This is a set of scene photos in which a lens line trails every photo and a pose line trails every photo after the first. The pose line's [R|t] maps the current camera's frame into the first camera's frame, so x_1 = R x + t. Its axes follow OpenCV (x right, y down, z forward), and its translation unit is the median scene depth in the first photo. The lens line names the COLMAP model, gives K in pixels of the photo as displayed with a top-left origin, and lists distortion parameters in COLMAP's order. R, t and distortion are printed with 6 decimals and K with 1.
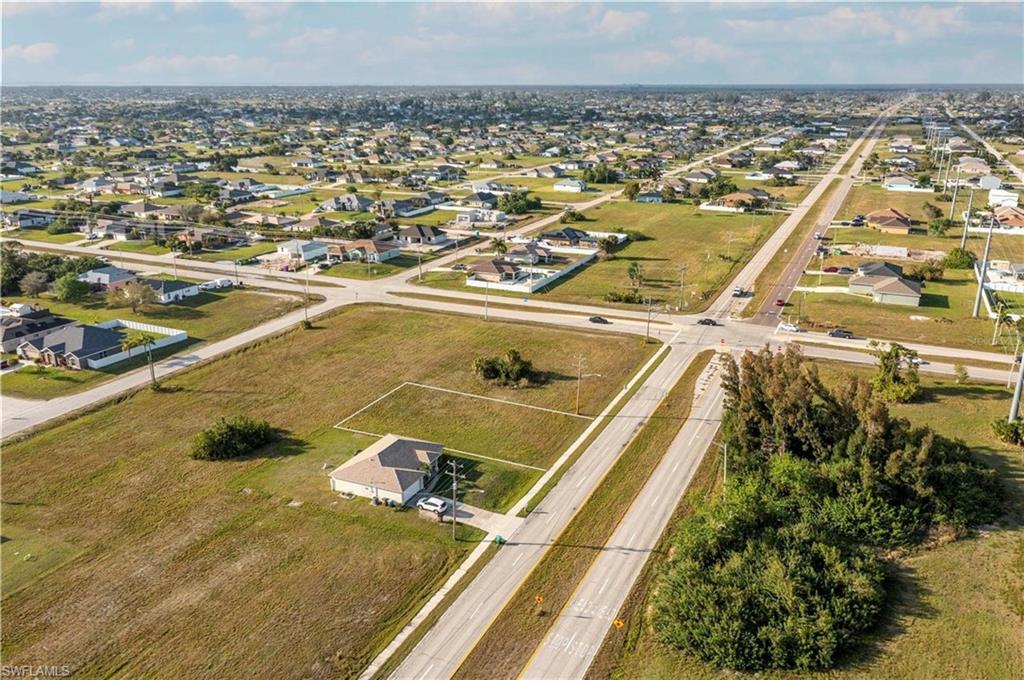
lens RADIAL K [[825.8, 0, 512.0], [0, 825.8, 340.0], [0, 0, 1]] dist [-0.014176, 0.057951]
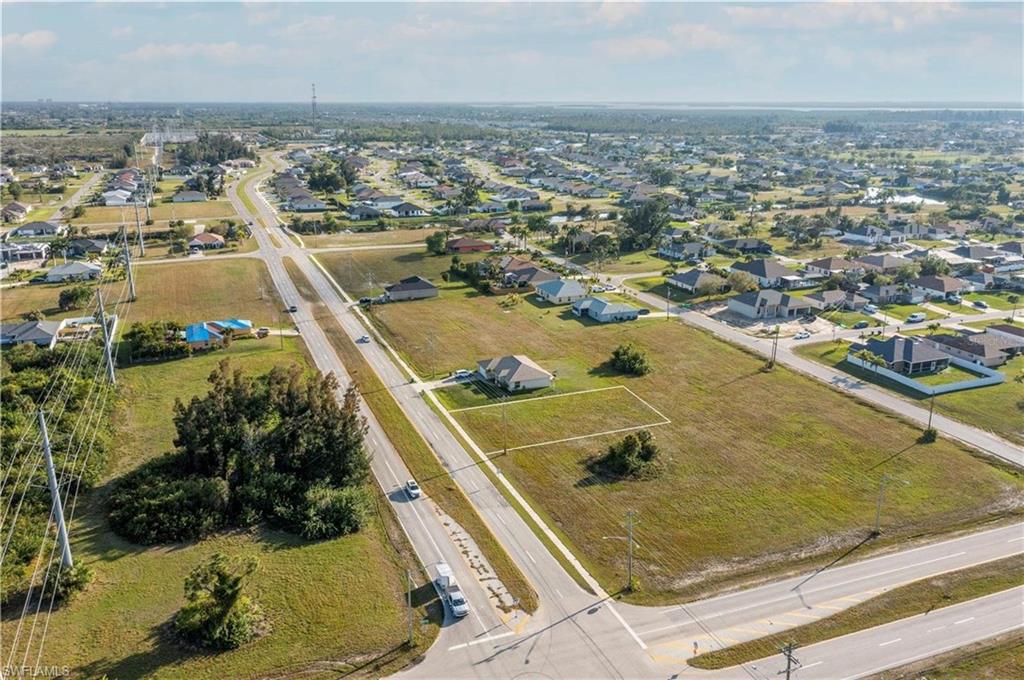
lens RADIAL K [[818.3, 0, 512.0], [0, 818.3, 340.0], [0, 0, 1]] dist [-0.007320, 0.045463]
pose [[-0.695668, 0.200446, -0.689831, 0.429884], [-0.216801, 0.856923, 0.467633, -0.291960], [0.684867, 0.474873, -0.552677, 0.866034]]
